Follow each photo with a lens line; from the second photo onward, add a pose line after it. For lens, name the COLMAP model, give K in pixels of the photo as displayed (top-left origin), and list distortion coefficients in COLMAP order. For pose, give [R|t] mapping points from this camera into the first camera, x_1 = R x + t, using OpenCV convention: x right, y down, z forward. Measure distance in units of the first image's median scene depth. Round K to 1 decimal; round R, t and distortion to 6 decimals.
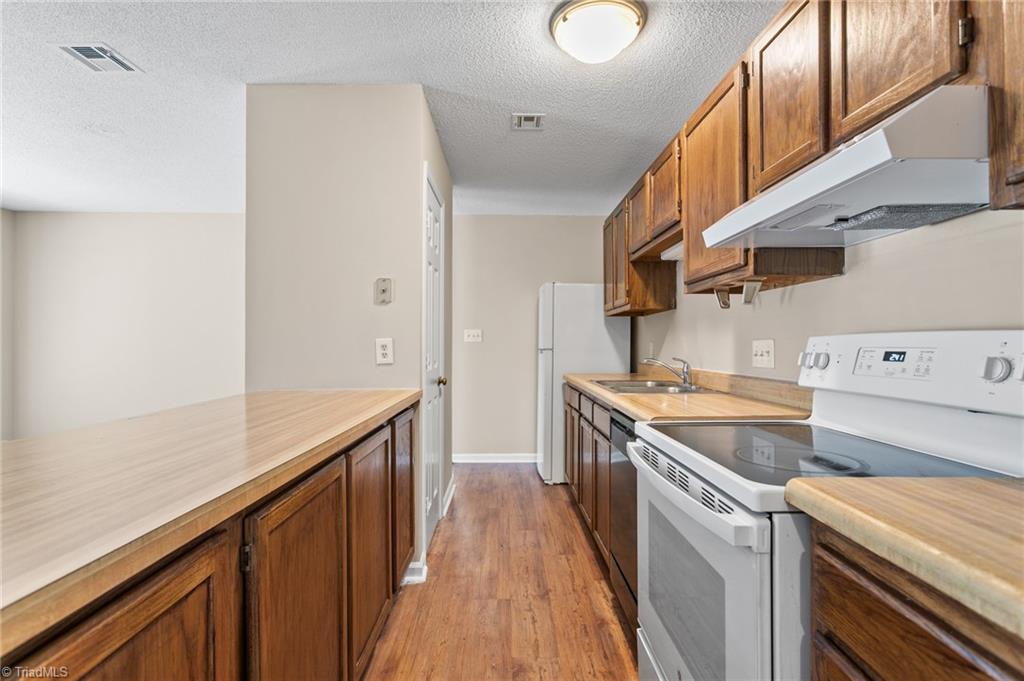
lens RADIAL K [[482.9, 0, 512.0], [0, 482.9, 340.5], [0, 0, 1]] dist [-0.002174, 0.000025]
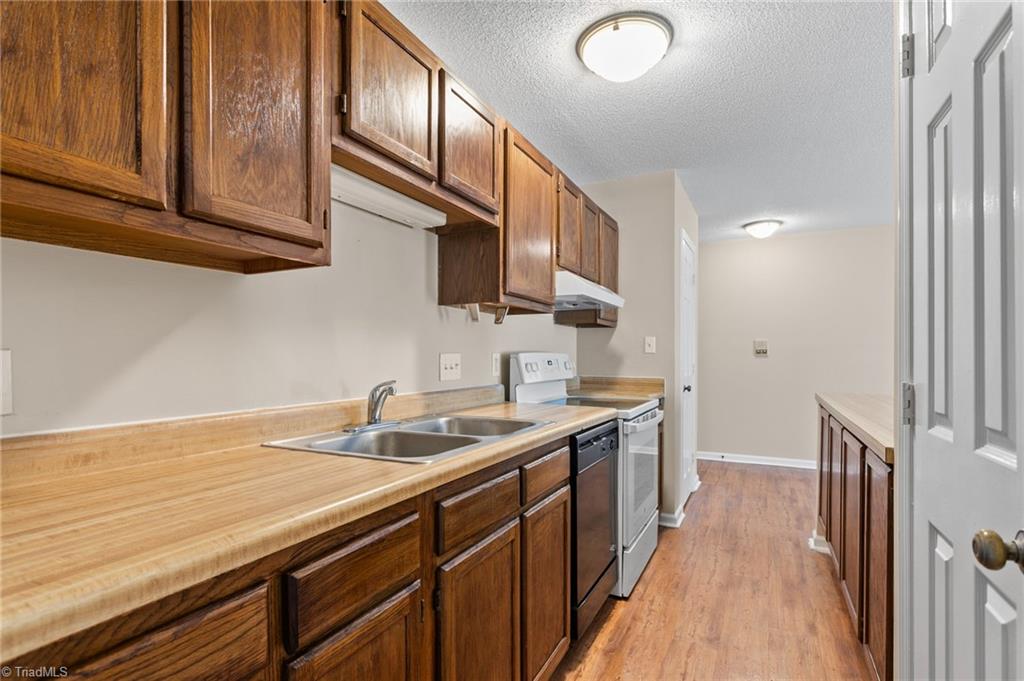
lens RADIAL K [[505.5, 0, 485.0], [0, 505.5, 347.0], [0, 0, 1]] dist [0.000213, 0.000226]
pose [[-0.866826, 0.005601, 0.498579, -0.085740], [-0.005901, 0.999752, -0.021492, 0.006896], [-0.498576, -0.021572, -0.866578, 1.669528]]
